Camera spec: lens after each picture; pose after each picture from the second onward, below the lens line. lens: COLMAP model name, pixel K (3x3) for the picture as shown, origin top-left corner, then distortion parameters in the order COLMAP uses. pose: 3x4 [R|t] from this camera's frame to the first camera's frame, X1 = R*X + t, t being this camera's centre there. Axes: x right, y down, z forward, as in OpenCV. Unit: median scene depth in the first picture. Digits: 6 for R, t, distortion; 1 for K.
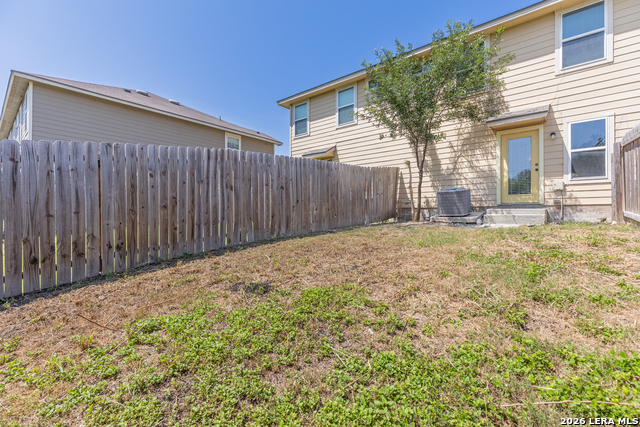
lens RADIAL K [[293.1, 0, 317.1], [0, 293.1, 214.5], [0, 0, 1]] dist [0.000776, -0.000928]
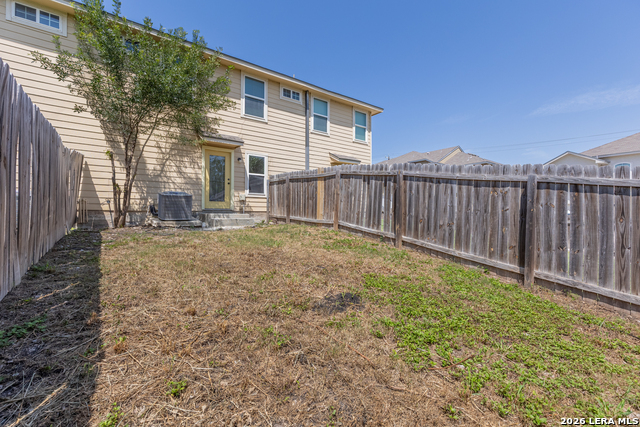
lens RADIAL K [[293.1, 0, 317.0], [0, 293.1, 214.6], [0, 0, 1]] dist [0.000776, -0.000928]
pose [[0.177810, 0.009615, 0.984018, -0.446706], [0.007364, 0.999911, -0.011101, 0.001010], [-0.984037, 0.009220, 0.177723, 0.389191]]
